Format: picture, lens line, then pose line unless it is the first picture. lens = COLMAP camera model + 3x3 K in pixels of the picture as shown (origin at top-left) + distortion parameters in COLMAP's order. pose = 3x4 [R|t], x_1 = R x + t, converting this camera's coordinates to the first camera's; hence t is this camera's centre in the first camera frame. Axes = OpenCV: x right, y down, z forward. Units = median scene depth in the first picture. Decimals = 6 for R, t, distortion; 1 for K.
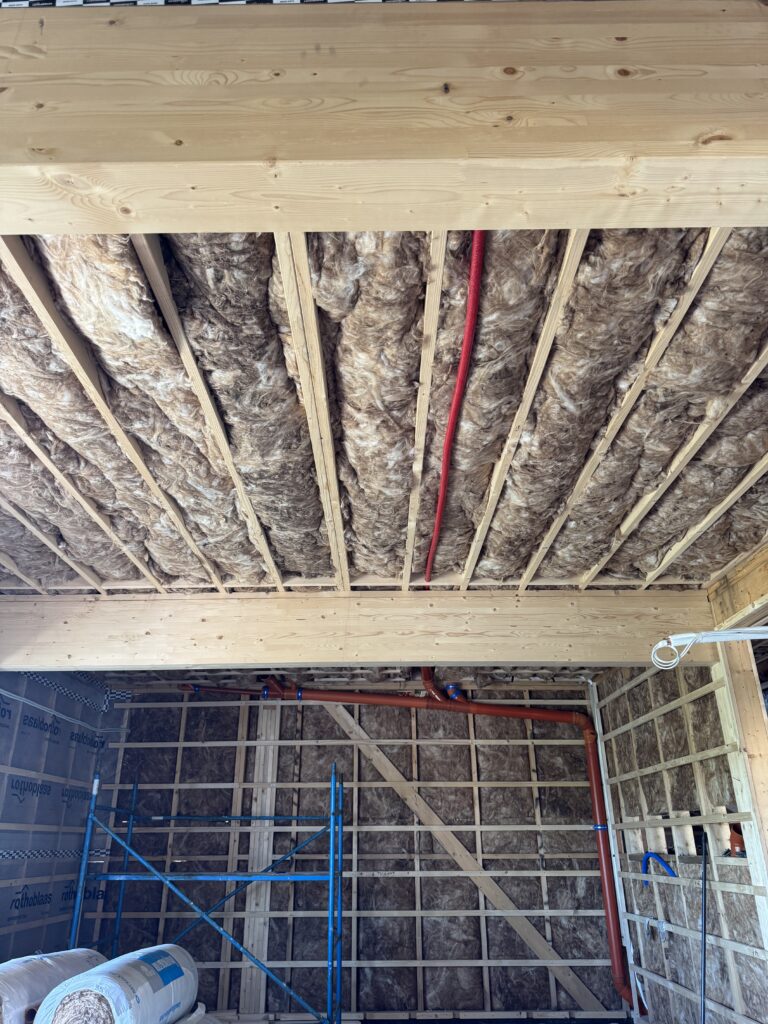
lens RADIAL K [[709.6, 0, 377.6], [0, 709.6, 518.5], [0, 0, 1]] dist [0.074741, -0.095226]
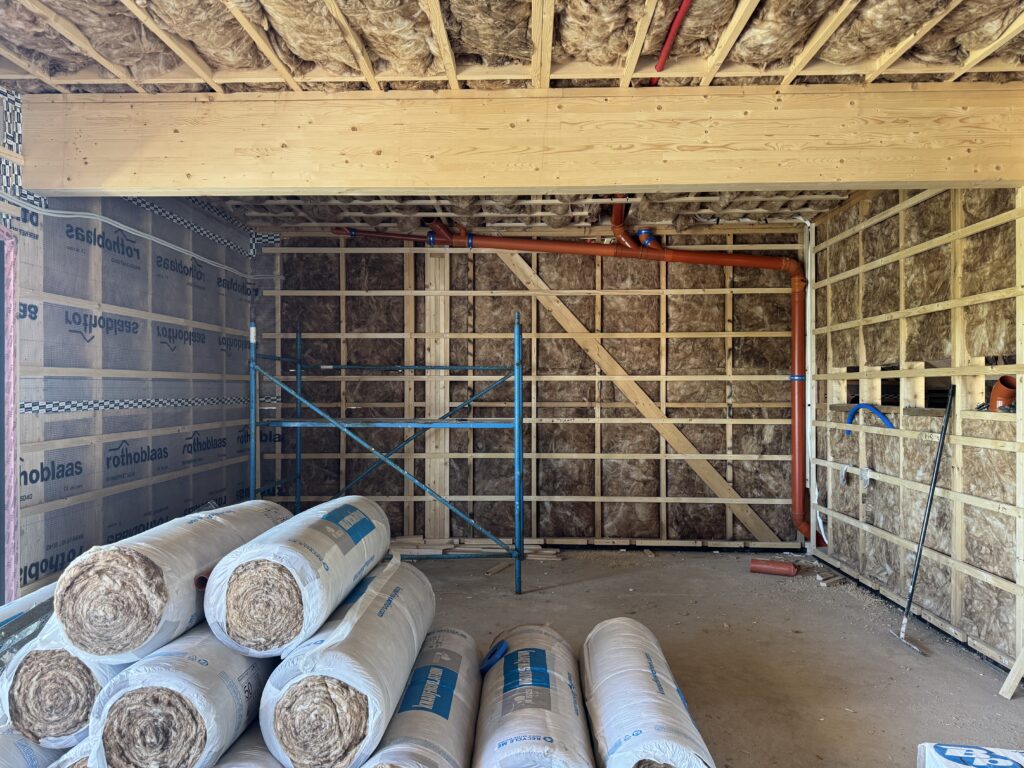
lens RADIAL K [[709.6, 0, 512.4], [0, 709.6, 388.0], [0, 0, 1]] dist [0.074741, -0.095226]
pose [[0.999751, 0.004586, -0.021836, -0.041499], [0.004833, 0.910917, 0.412561, 0.056235], [0.021782, -0.412564, 0.910668, 0.139542]]
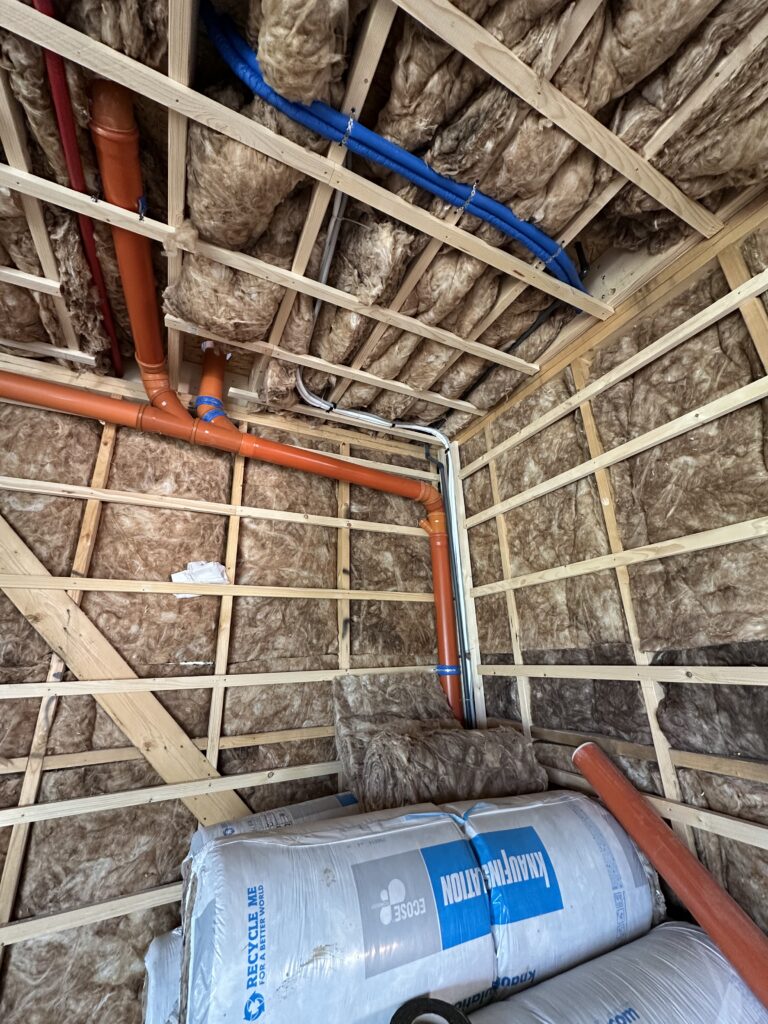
lens RADIAL K [[407.3, 0, 378.1], [0, 407.3, 510.0], [0, 0, 1]] dist [0.003565, -0.000037]
pose [[0.893967, 0.131659, 0.428356, 0.110114], [-0.163735, 0.985744, 0.038733, 0.313316], [-0.417150, -0.104763, 0.902779, 0.774306]]
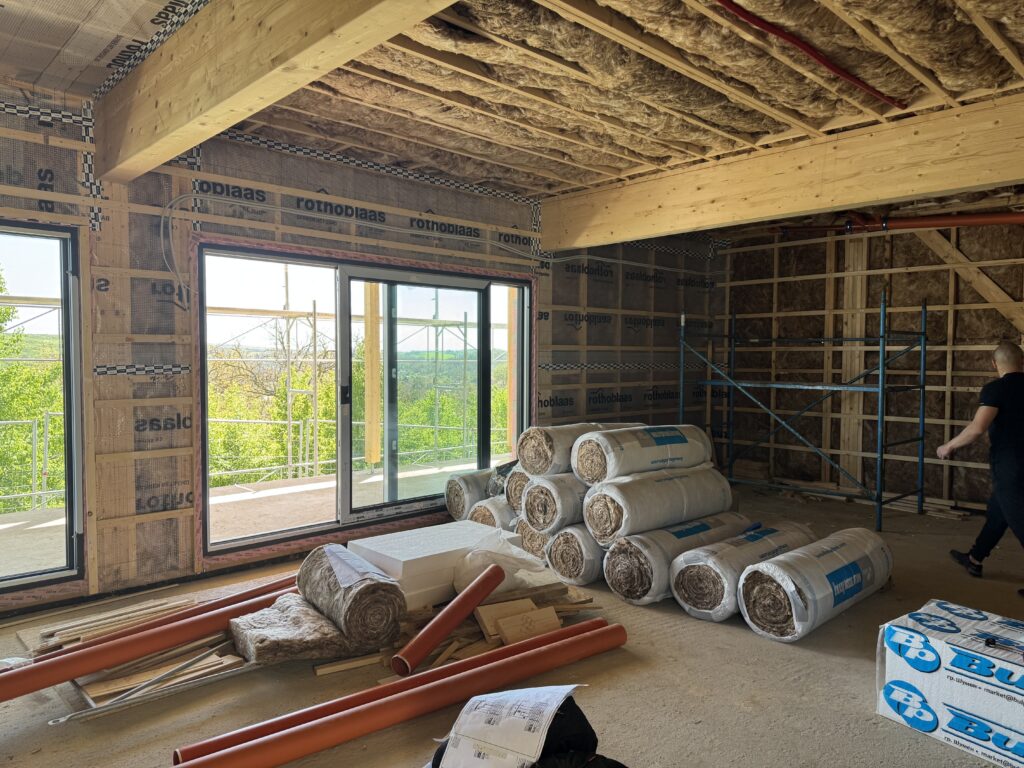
lens RADIAL K [[709.6, 0, 519.0], [0, 709.6, 389.0], [0, 0, 1]] dist [0.074741, -0.095226]
pose [[0.701912, 0.040410, -0.711117, 0.276776], [0.287402, 0.897435, 0.334680, -0.027967], [0.651705, -0.439292, 0.618306, -0.041450]]
